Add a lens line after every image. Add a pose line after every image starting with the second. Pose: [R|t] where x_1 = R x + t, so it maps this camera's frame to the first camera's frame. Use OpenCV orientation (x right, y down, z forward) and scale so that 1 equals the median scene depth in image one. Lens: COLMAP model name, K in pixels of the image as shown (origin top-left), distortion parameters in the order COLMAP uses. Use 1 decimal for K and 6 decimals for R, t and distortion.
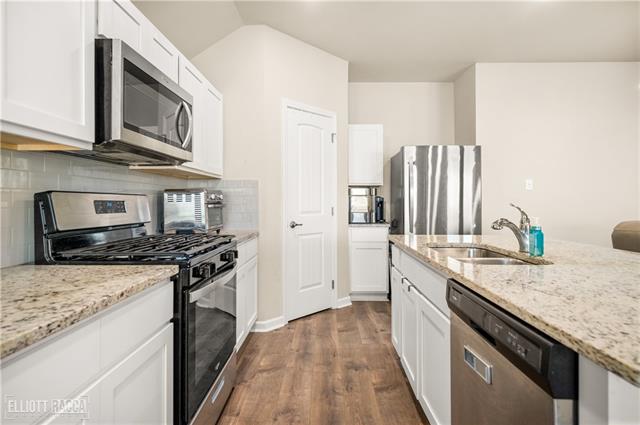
lens RADIAL K [[333.8, 0, 317.9], [0, 333.8, 206.9], [0, 0, 1]] dist [-0.003461, -0.000204]
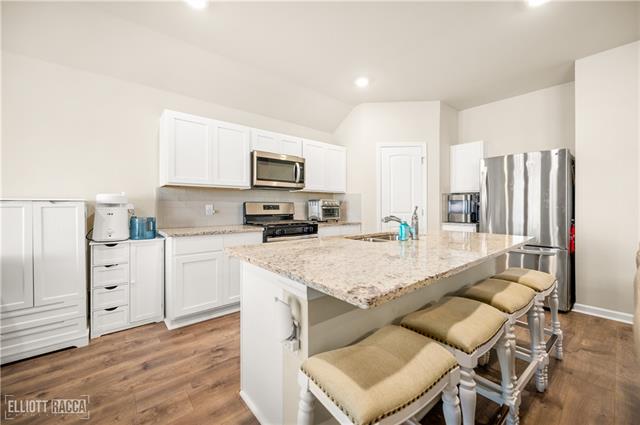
lens RADIAL K [[254.0, 0, 320.0], [0, 254.0, 210.1], [0, 0, 1]] dist [0.000613, -0.000171]
pose [[0.674684, 0.008940, -0.738052, 0.801927], [-0.012654, 0.999920, 0.000544, 0.011179], [0.737998, 0.008972, 0.674743, -0.055616]]
